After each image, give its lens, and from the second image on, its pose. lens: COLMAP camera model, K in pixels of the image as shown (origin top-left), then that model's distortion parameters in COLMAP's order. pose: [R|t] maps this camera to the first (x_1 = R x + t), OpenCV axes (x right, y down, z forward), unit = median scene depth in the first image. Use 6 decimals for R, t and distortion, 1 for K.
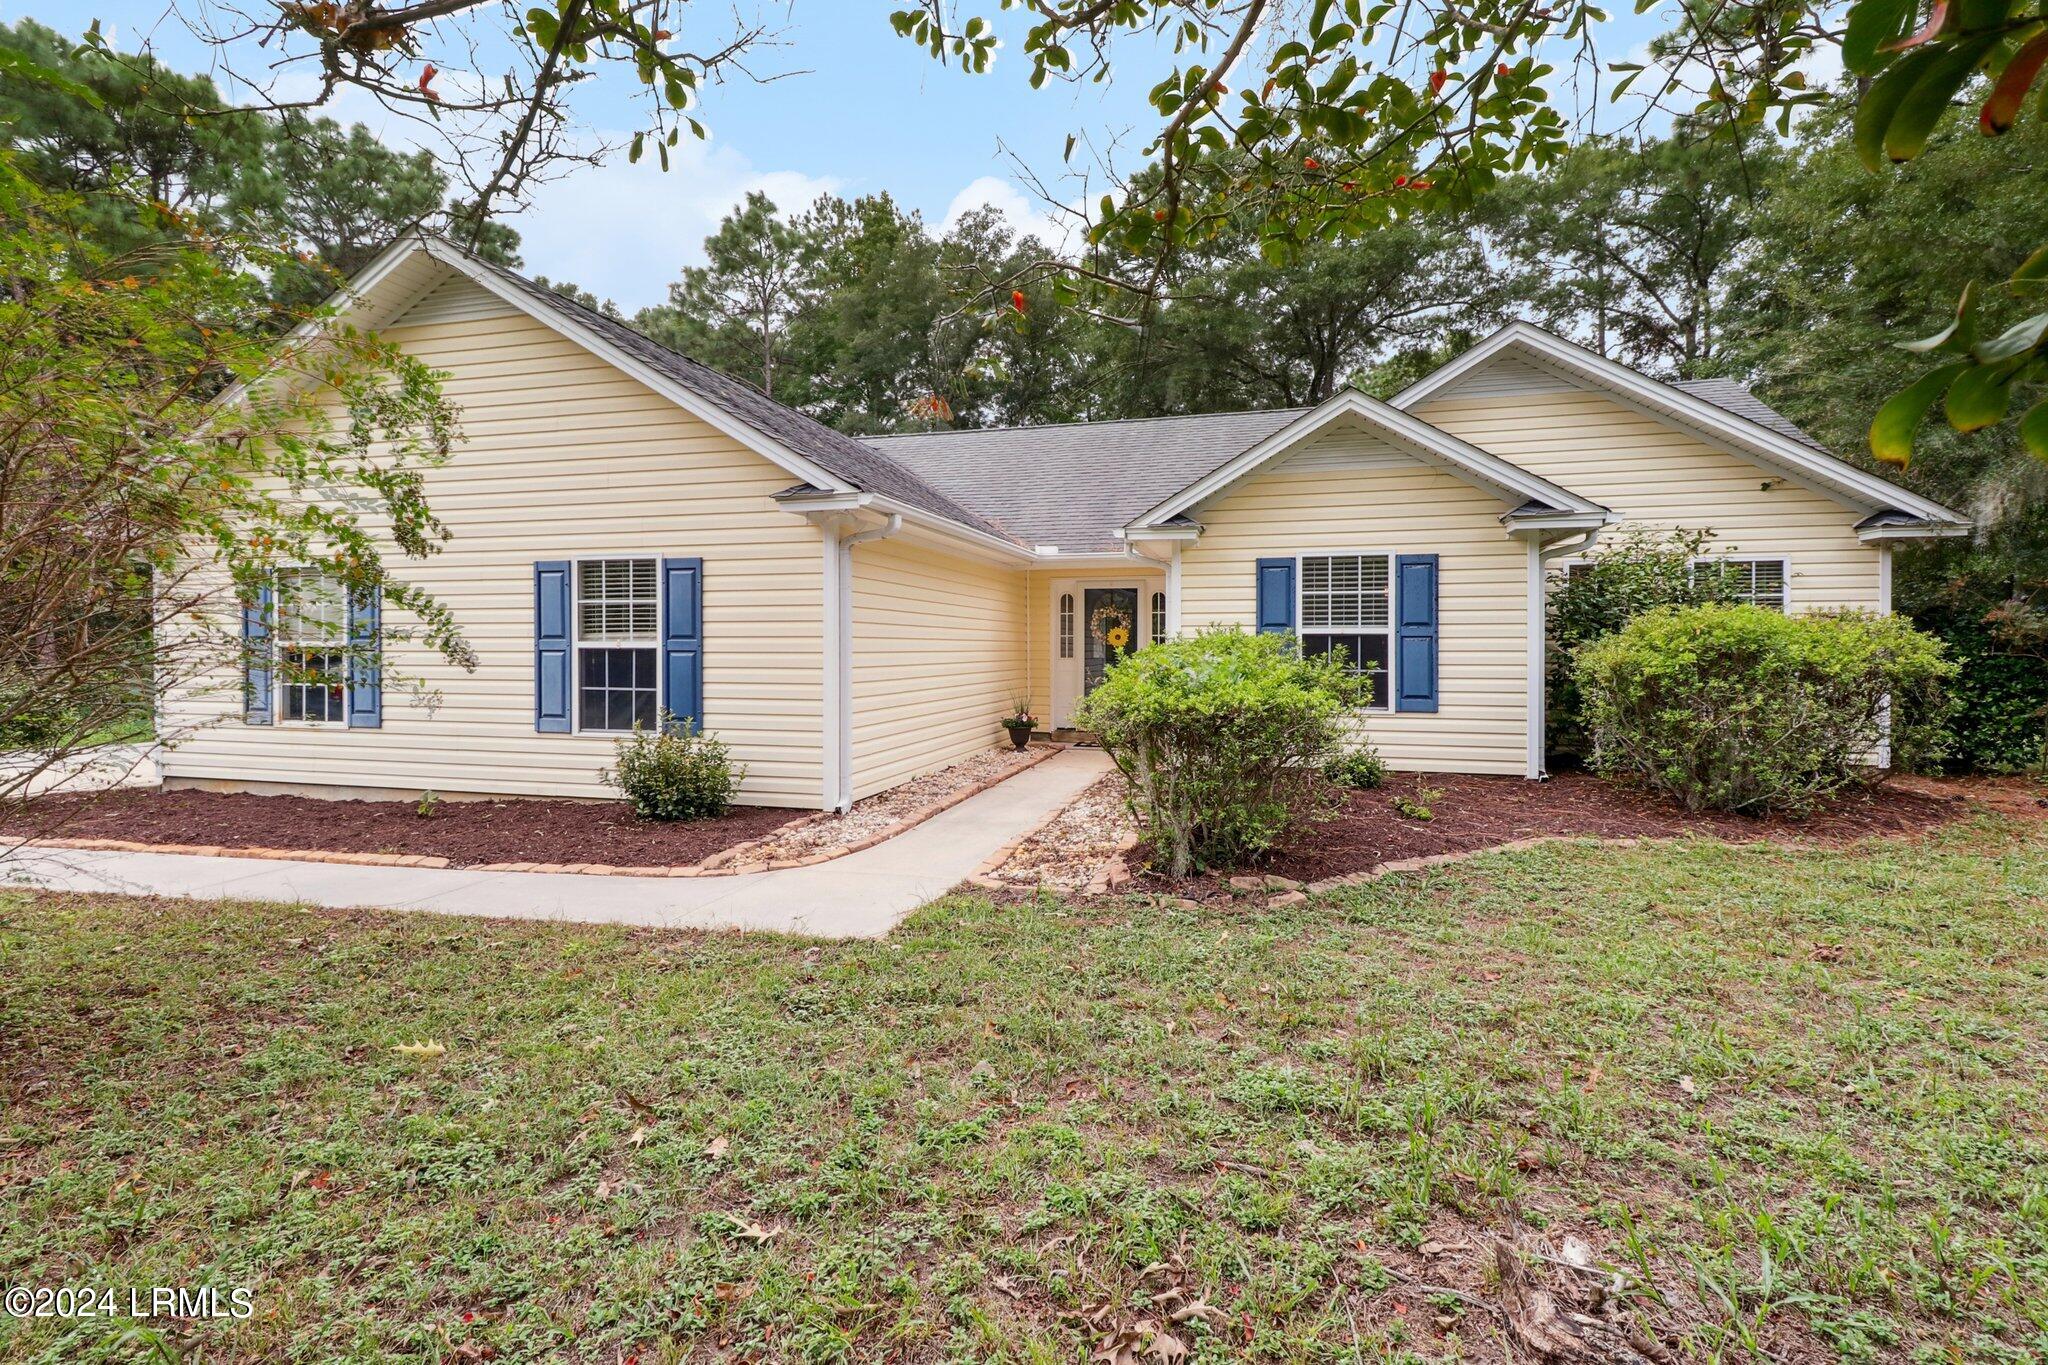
lens RADIAL K [[931.9, 0, 1017.8], [0, 931.9, 671.5], [0, 0, 1]] dist [0.012393, 0.000345]
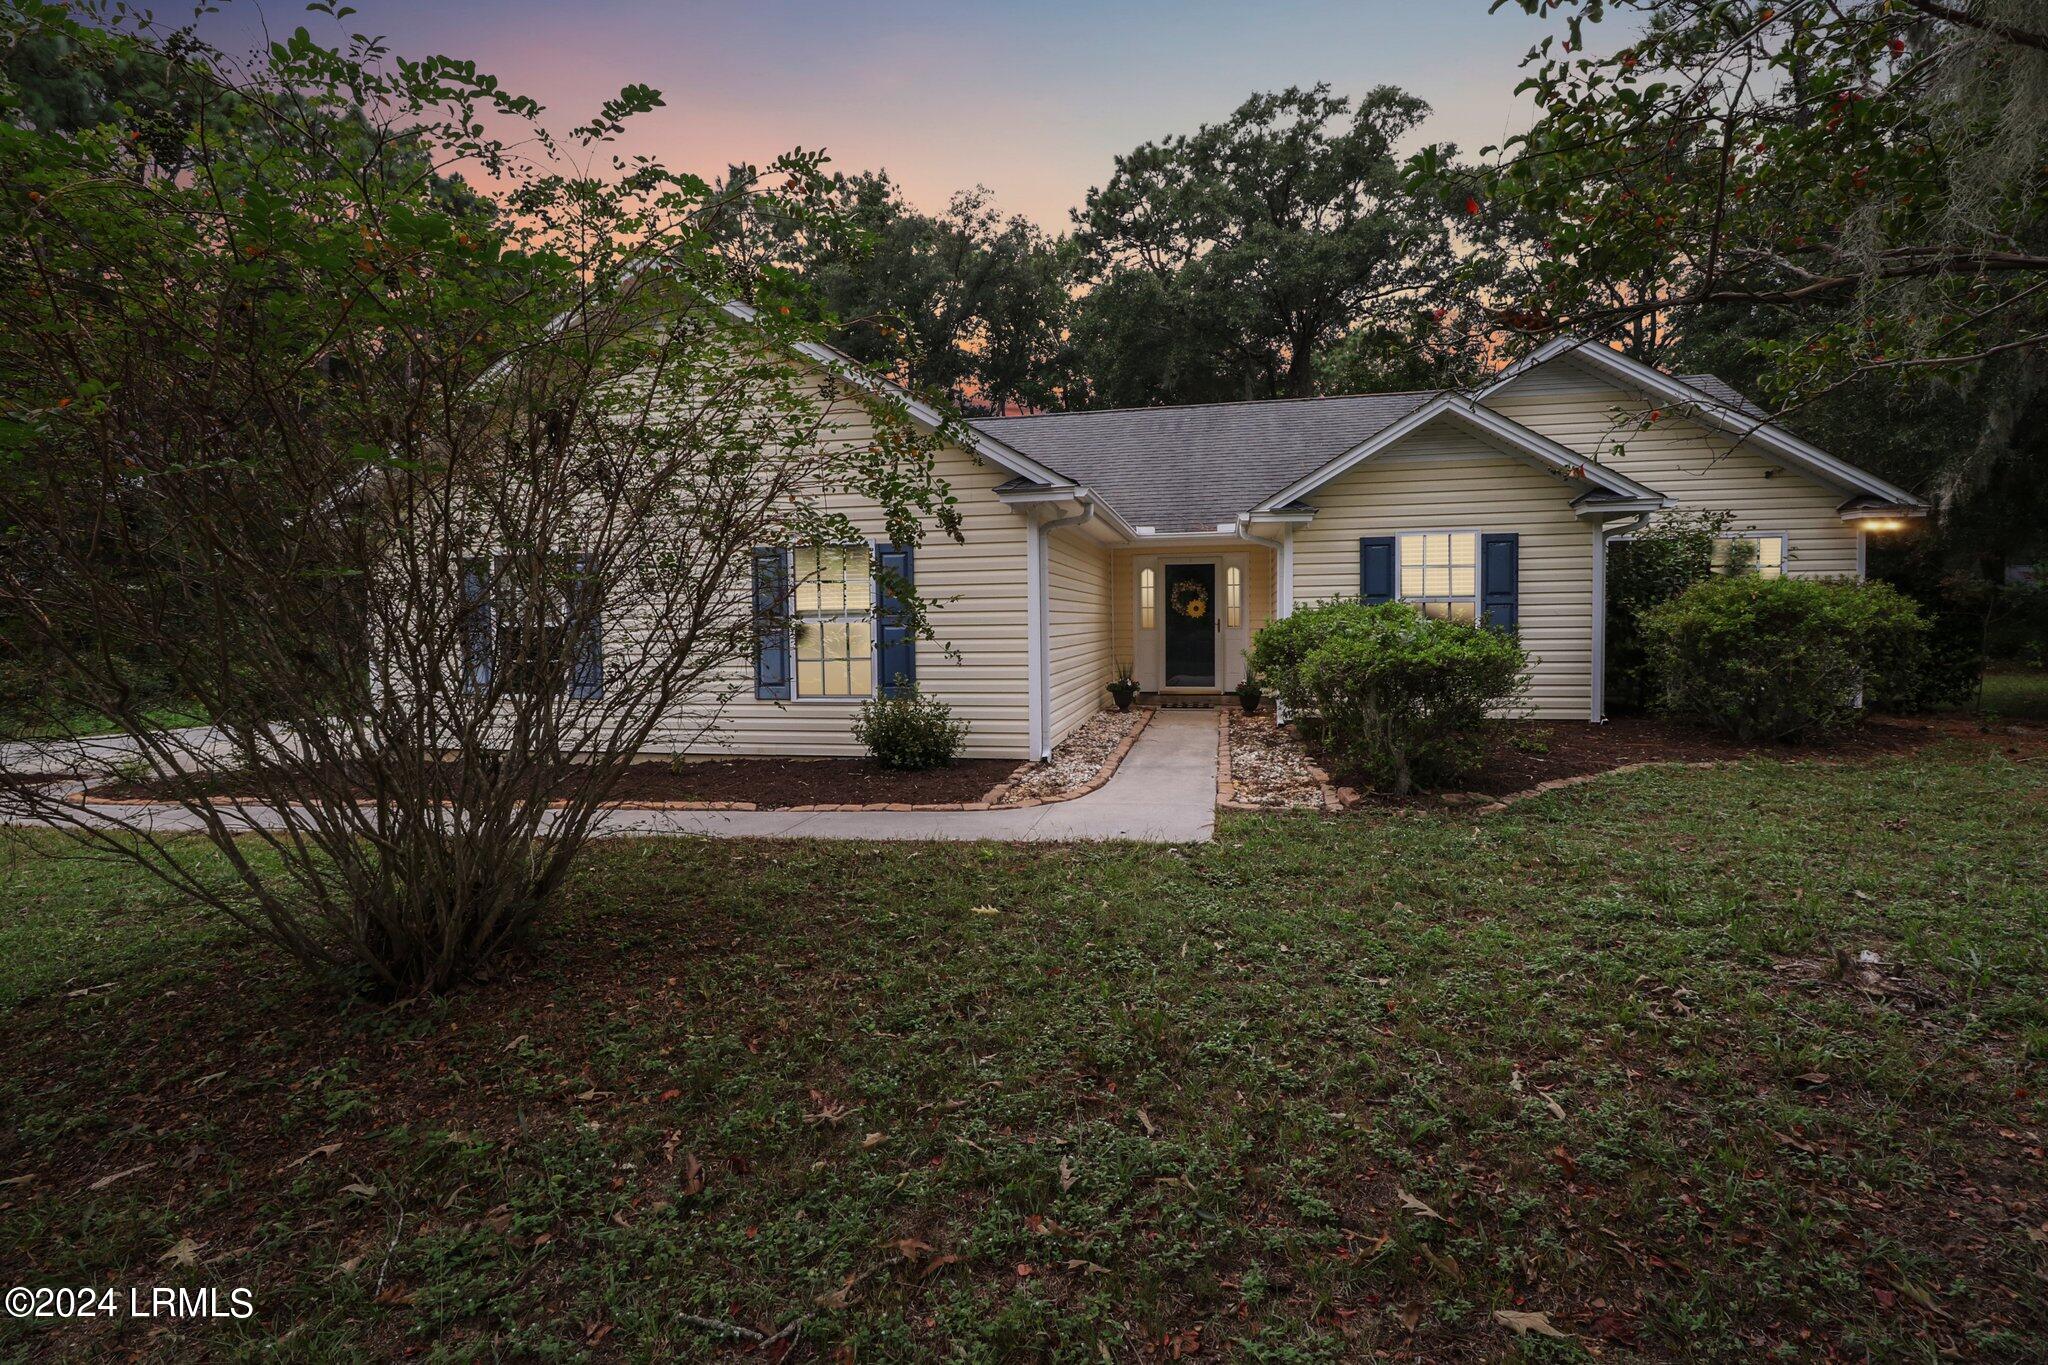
lens RADIAL K [[934.5, 0, 1024.0], [0, 934.5, 682.5], [0, 0, 1]] dist [-0.000240, -0.000701]
pose [[0.997475, -0.018844, 0.068479, -0.242776], [0.016101, 0.999054, 0.040392, 0.004030], [-0.069176, -0.039187, 0.996835, -0.130365]]
